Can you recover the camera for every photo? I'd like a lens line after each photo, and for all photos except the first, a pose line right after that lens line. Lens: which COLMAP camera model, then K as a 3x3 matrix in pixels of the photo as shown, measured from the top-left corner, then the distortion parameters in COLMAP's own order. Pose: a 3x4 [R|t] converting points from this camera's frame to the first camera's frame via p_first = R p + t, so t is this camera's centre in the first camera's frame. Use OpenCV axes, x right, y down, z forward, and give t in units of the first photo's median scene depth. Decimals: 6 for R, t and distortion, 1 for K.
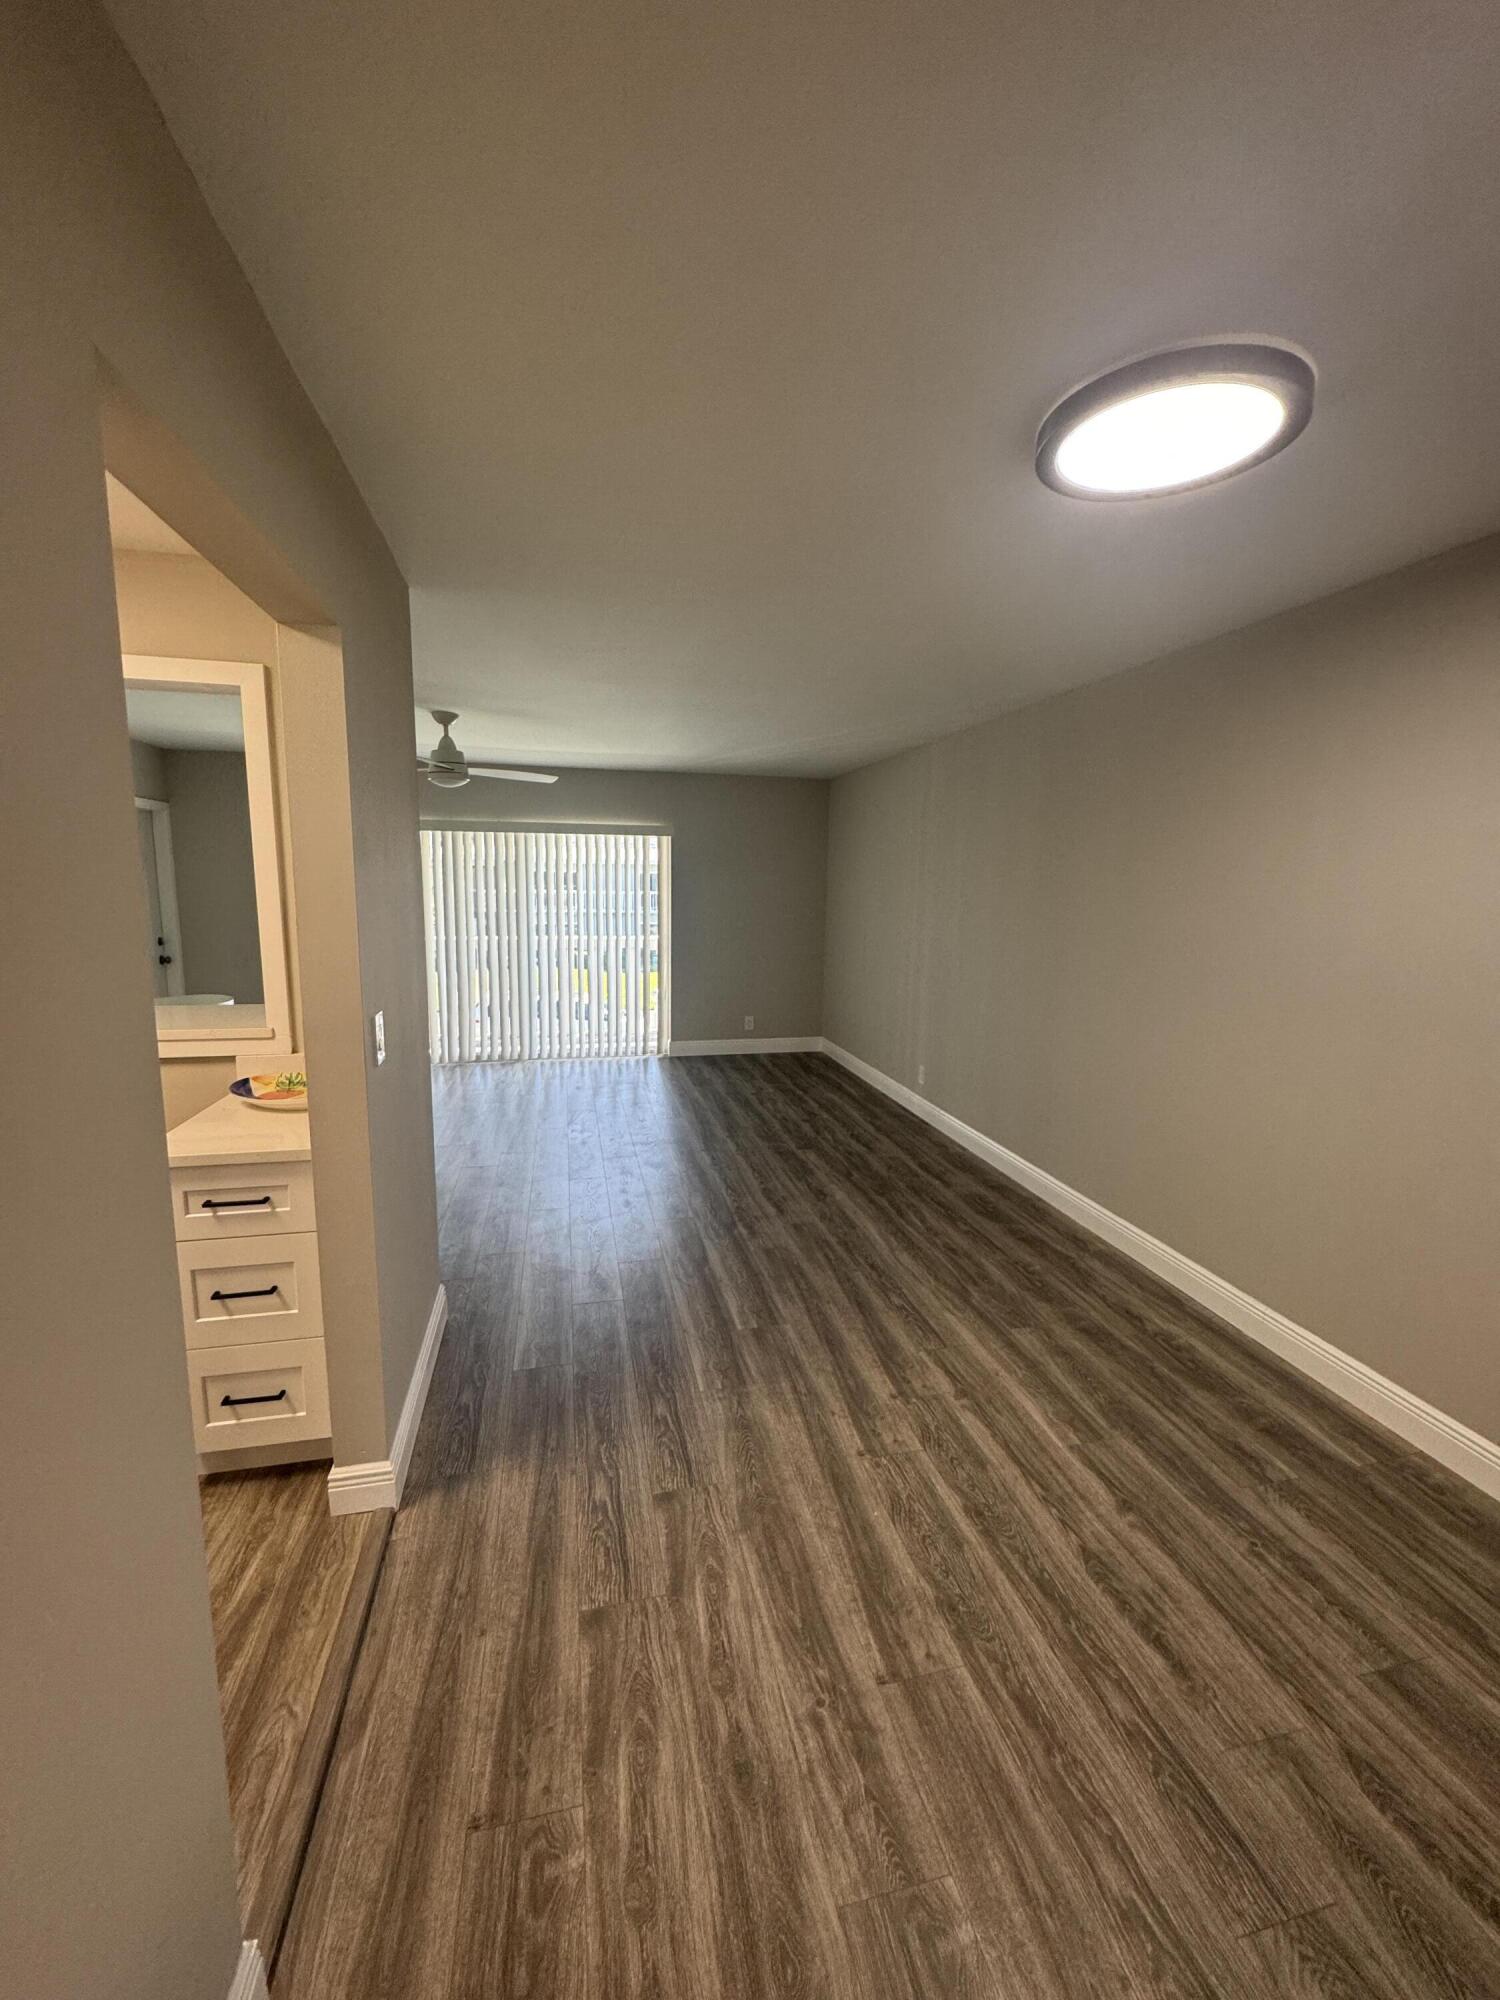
lens RADIAL K [[798.8, 0, 744.1], [0, 798.8, 994.9], [0, 0, 1]] dist [-0.008105, 0.000330]
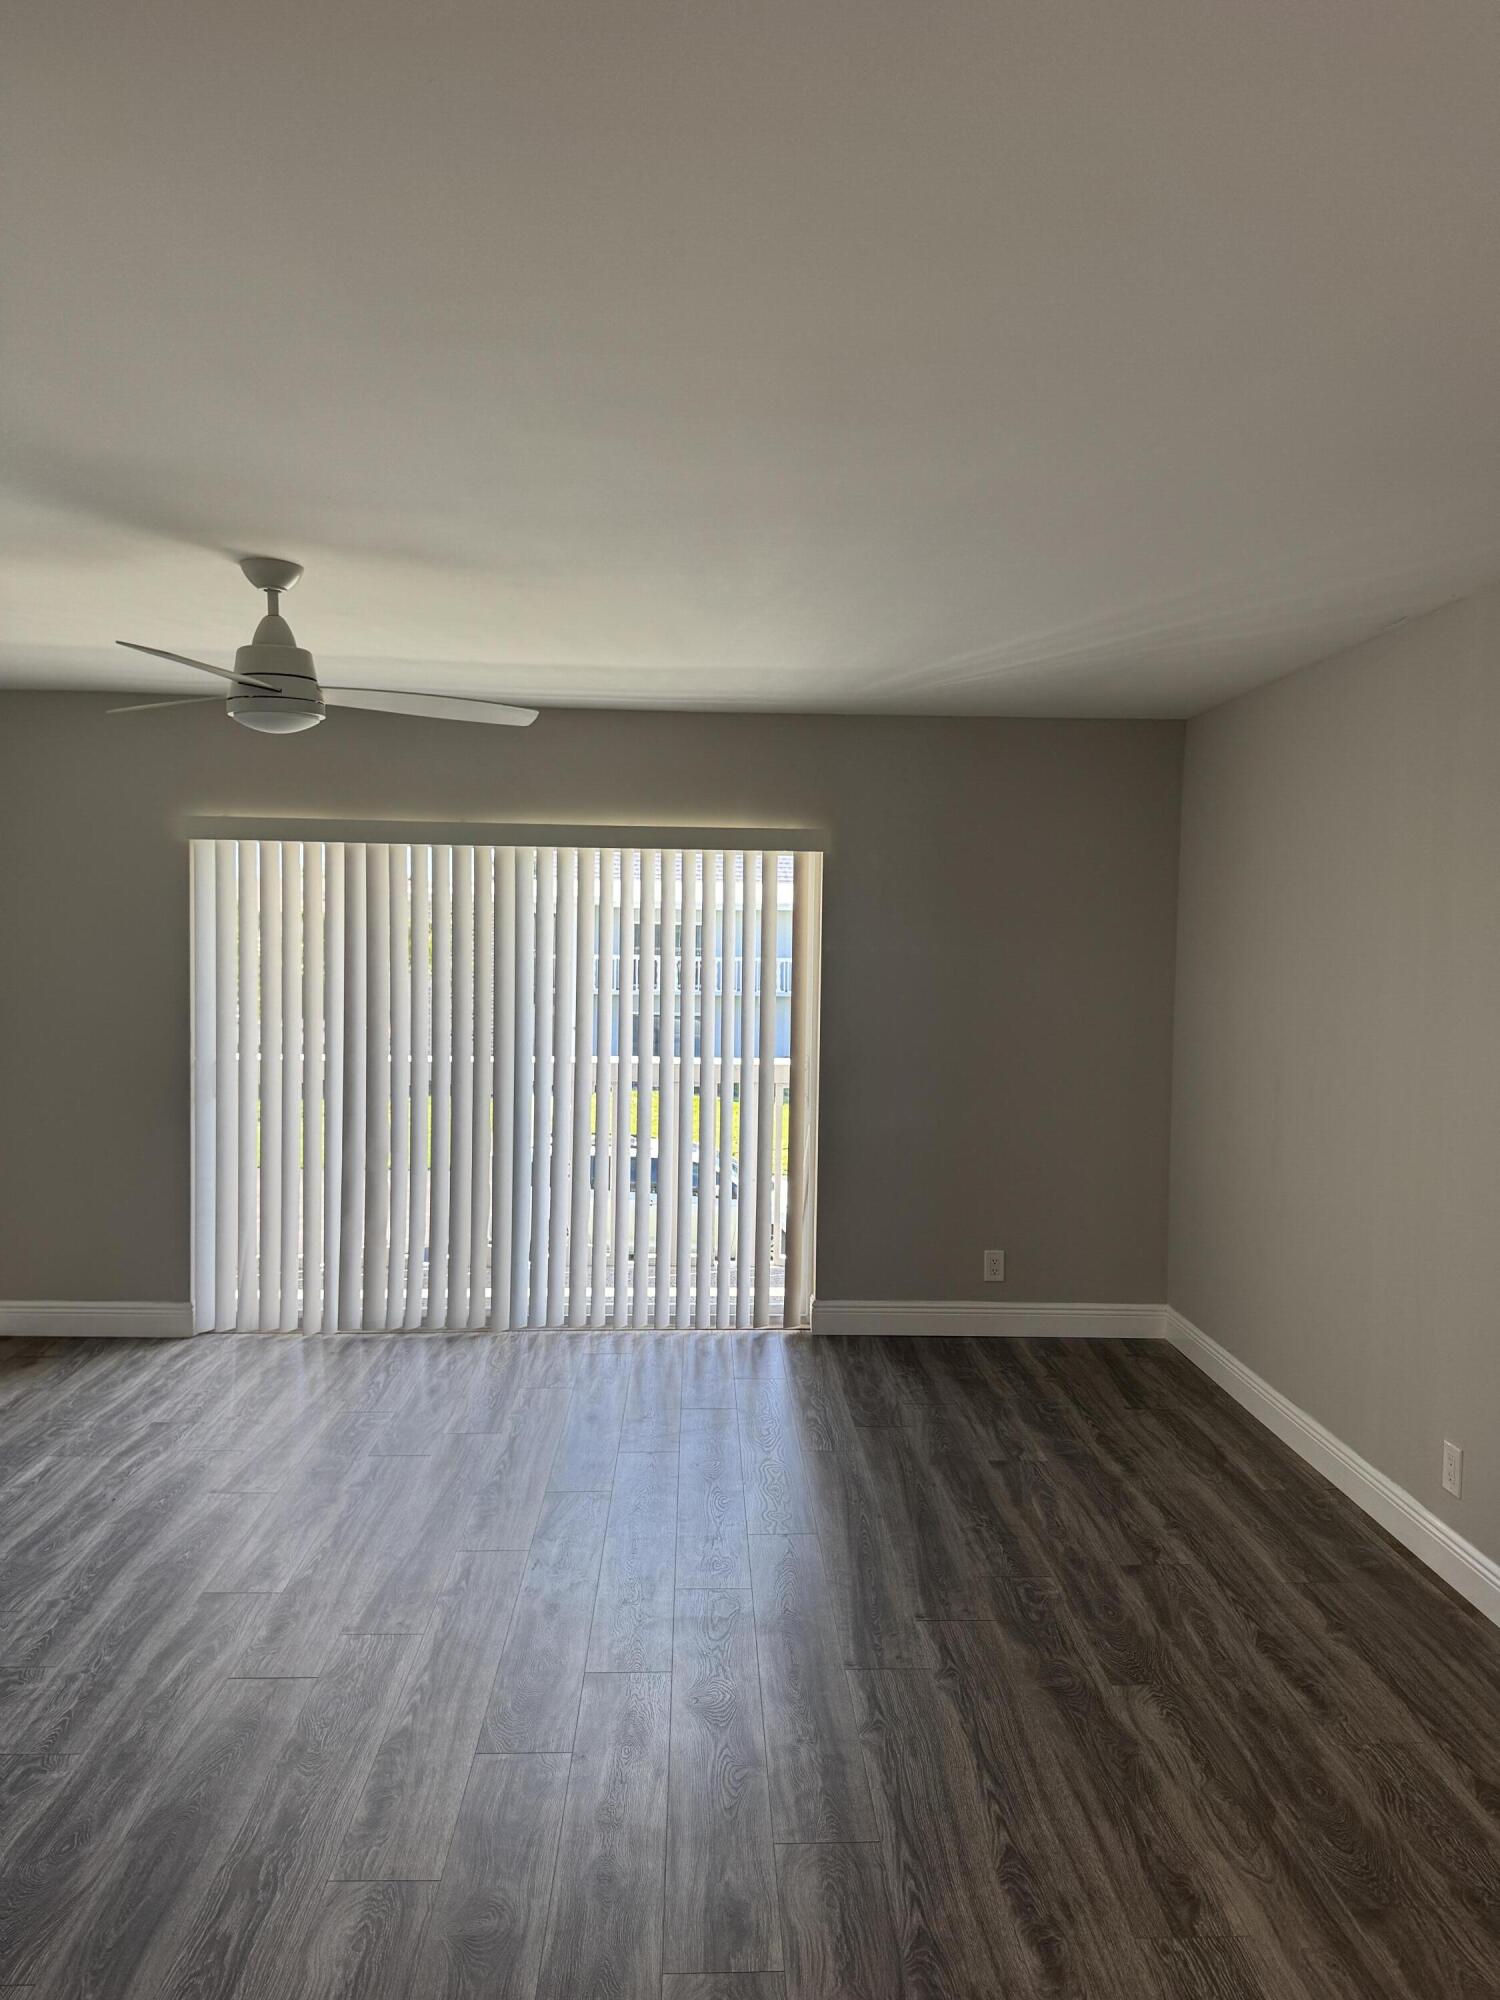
lens RADIAL K [[1394.7, 0, 738.2], [0, 1394.7, 1017.5], [0, 0, 1]] dist [0.025414, -0.045386]
pose [[0.981925, 0.013893, -0.188760, 0.014595], [-0.030015, 0.996112, -0.082820, -0.045382], [0.186875, 0.086989, 0.978525, 0.272212]]
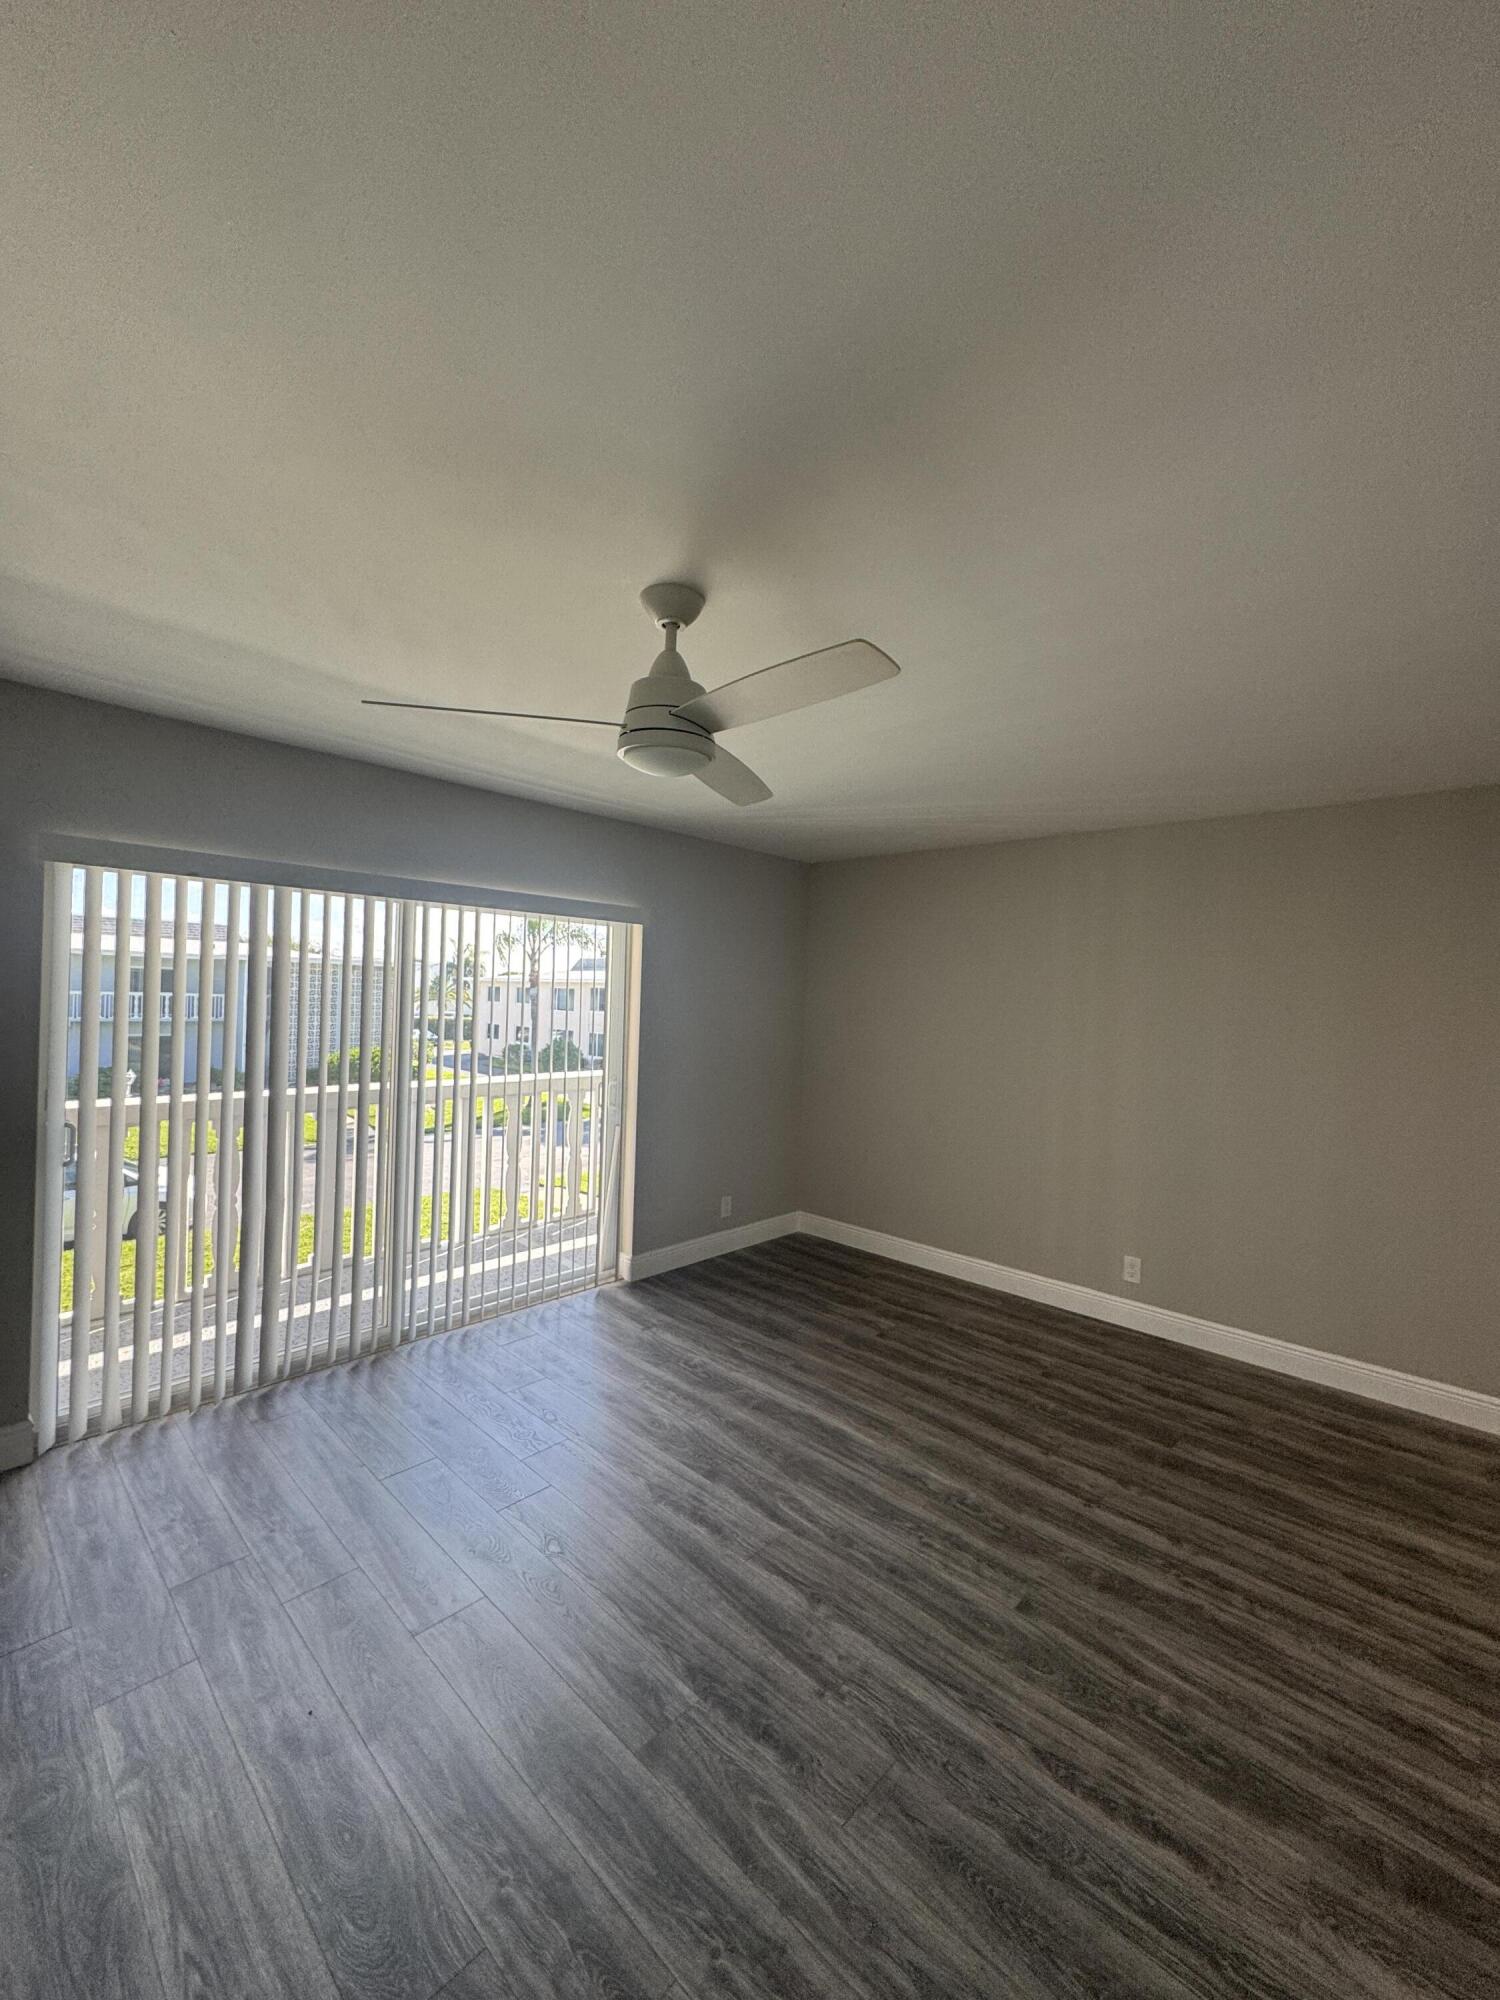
lens RADIAL K [[798.8, 0, 757.1], [0, 798.8, 1007.7], [0, 0, 1]] dist [-0.008105, 0.000330]
pose [[0.832370, 0.005077, 0.554196, -0.461284], [0.058014, 0.993666, -0.096237, -0.086623], [-0.551175, 0.112256, 0.826804, 0.549965]]
